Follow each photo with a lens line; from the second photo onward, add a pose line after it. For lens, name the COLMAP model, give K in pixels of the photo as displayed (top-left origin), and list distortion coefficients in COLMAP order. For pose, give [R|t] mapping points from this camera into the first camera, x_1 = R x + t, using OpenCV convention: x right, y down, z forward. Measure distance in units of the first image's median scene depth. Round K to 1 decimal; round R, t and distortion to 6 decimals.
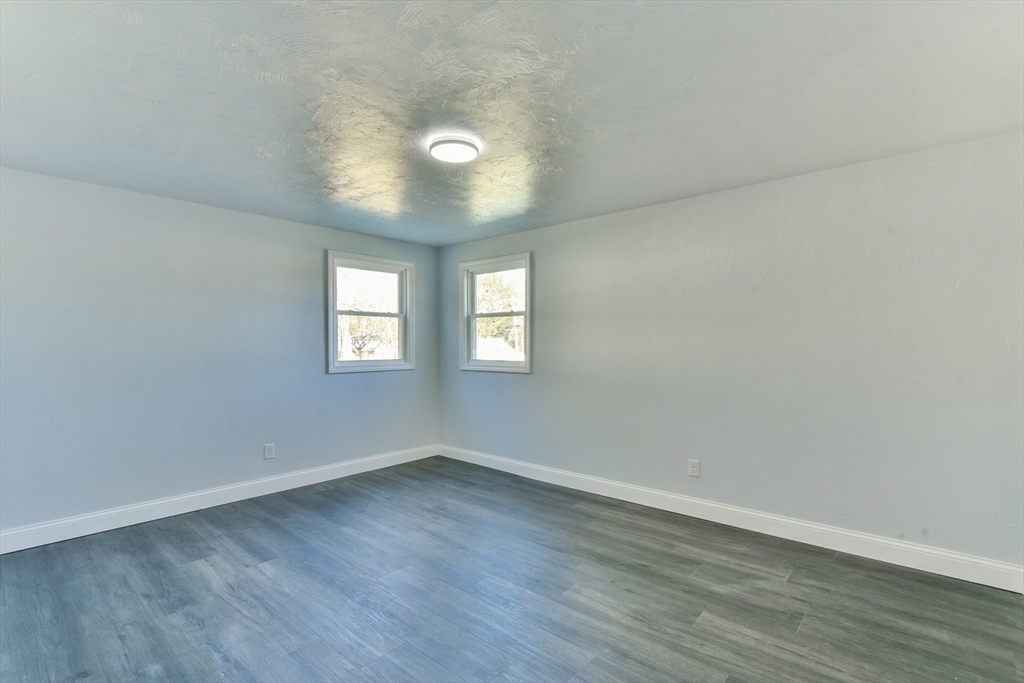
lens RADIAL K [[474.9, 0, 505.5], [0, 474.9, 352.9], [0, 0, 1]] dist [-0.002287, -0.001130]
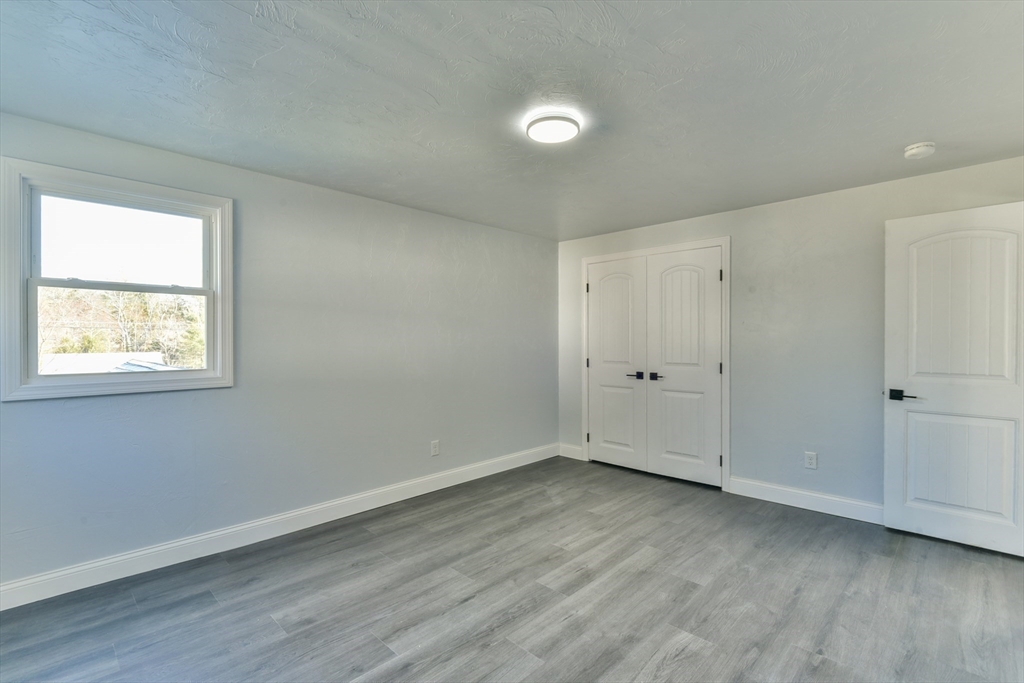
lens RADIAL K [[479.2, 0, 502.5], [0, 479.2, 347.1], [0, 0, 1]] dist [0.003574, -0.001138]
pose [[0.037057, -0.009065, 0.999272, -0.856082], [0.019928, 0.999767, 0.008330, -0.013415], [-0.999114, 0.019605, 0.037229, 0.877880]]
